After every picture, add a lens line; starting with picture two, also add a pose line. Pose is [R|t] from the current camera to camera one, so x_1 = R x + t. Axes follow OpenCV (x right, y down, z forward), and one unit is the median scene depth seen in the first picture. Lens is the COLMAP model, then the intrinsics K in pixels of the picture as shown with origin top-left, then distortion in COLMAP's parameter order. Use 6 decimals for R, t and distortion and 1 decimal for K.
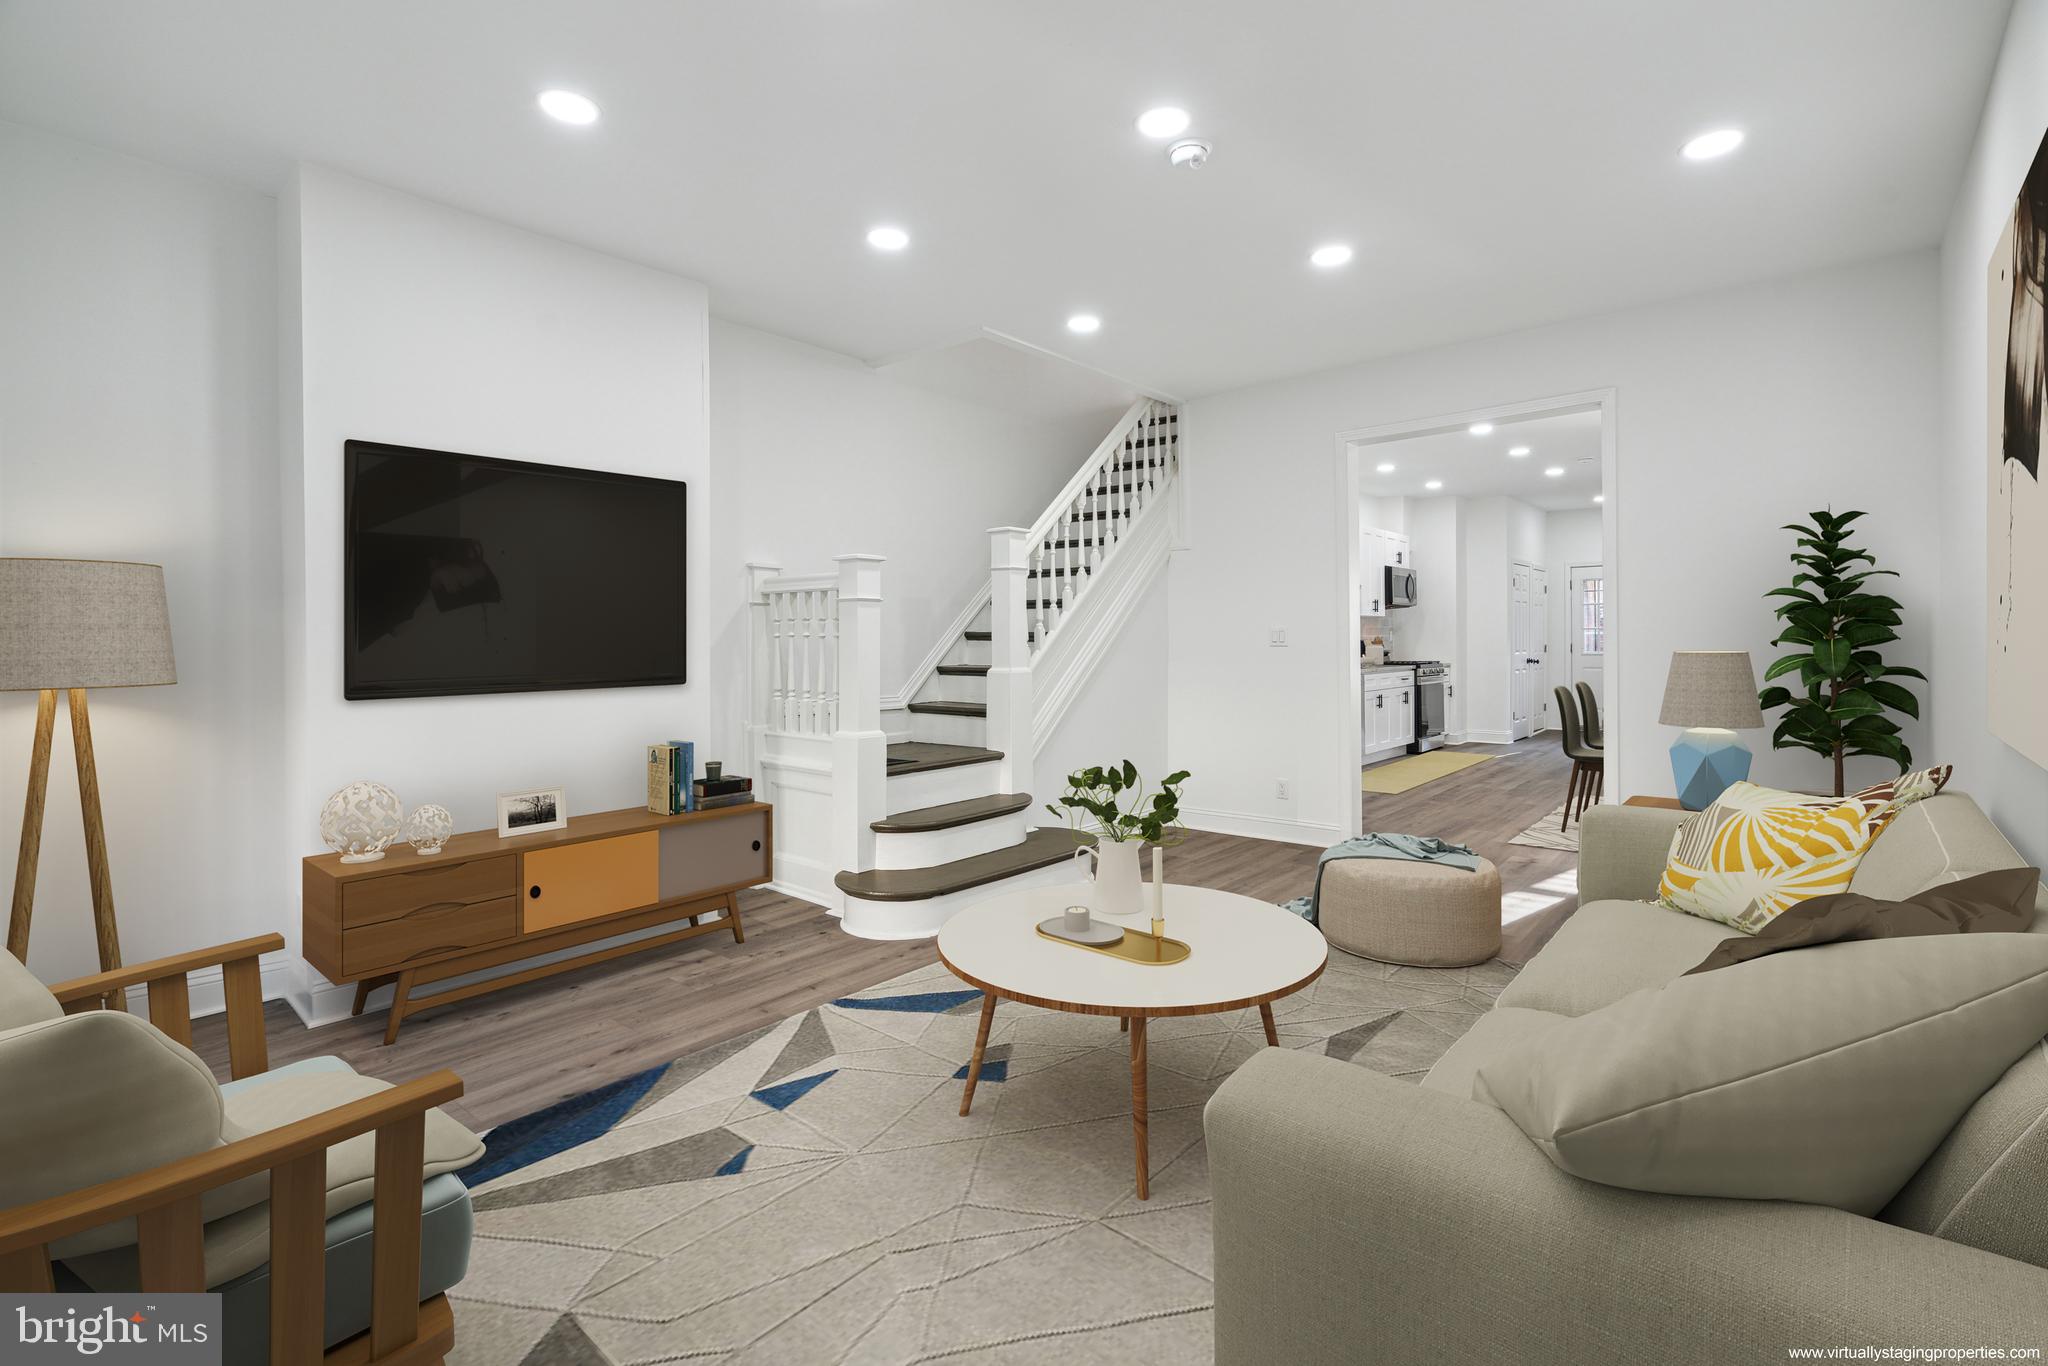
lens RADIAL K [[938.9, 0, 1013.4], [0, 938.9, 681.4], [0, 0, 1]] dist [-0.034090, 0.000285]
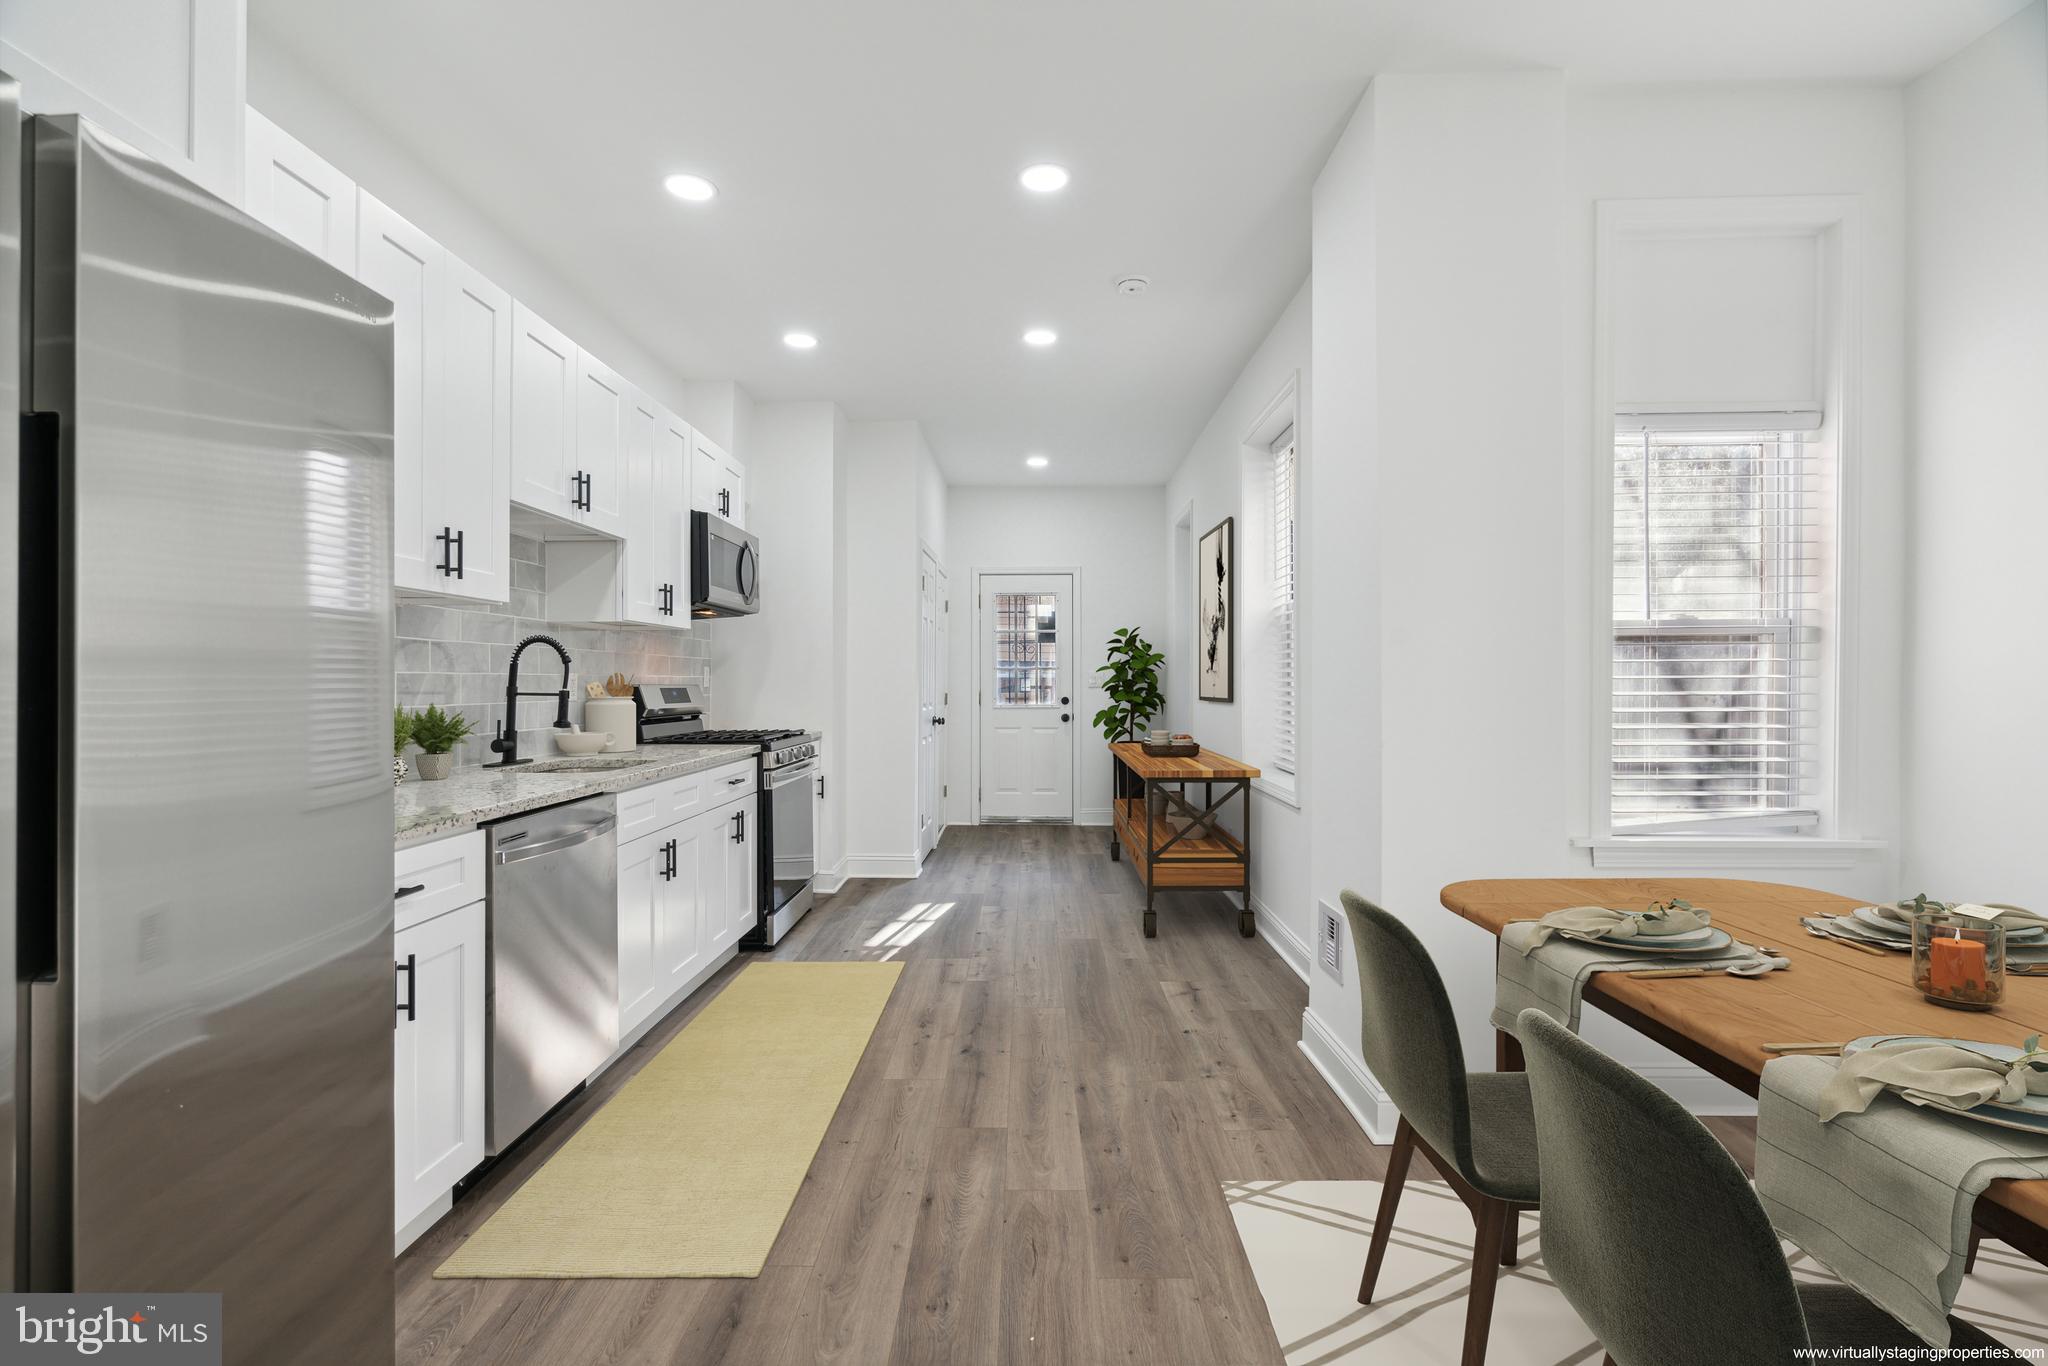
lens RADIAL K [[922.7, 0, 1021.2], [0, 922.7, 677.7], [0, 0, 1]] dist [-0.006836, 0.004607]
pose [[0.757588, 0.020575, 0.652409, 0.237922], [0.007302, 0.999173, -0.039990, -0.029354], [-0.652692, 0.035060, 0.756811, 0.582295]]
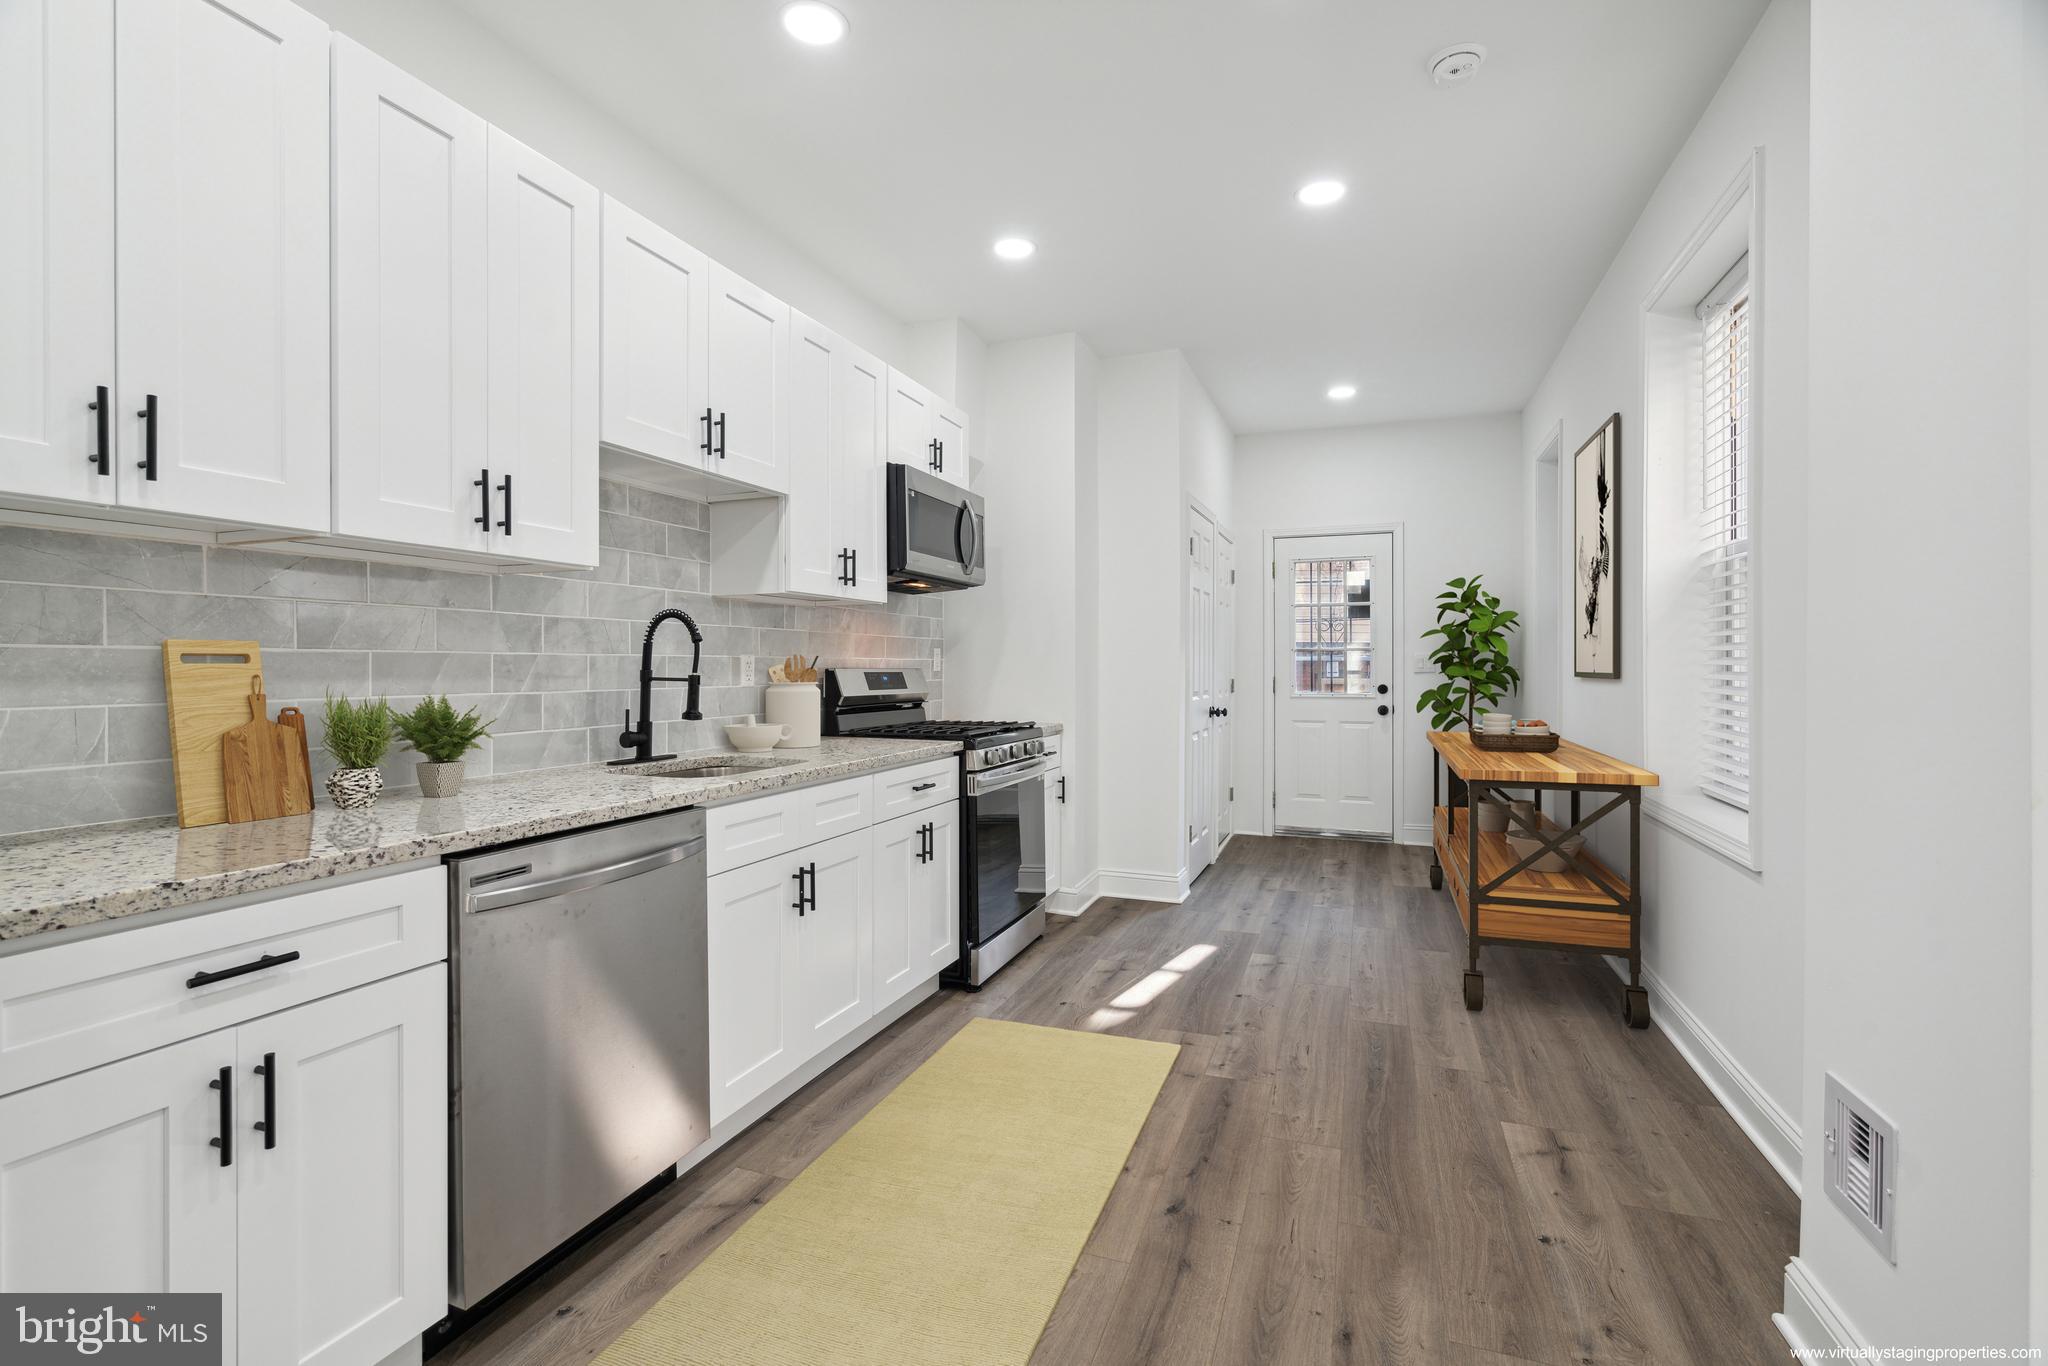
lens RADIAL K [[922.7, 0, 1016.8], [0, 922.7, 668.3], [0, 0, 1]] dist [-0.006836, 0.004607]
pose [[0.936859, 0.016632, 0.349311, 0.318548], [-0.004949, 0.999399, -0.034311, -0.032118], [-0.349672, 0.030416, 0.936378, 0.645005]]
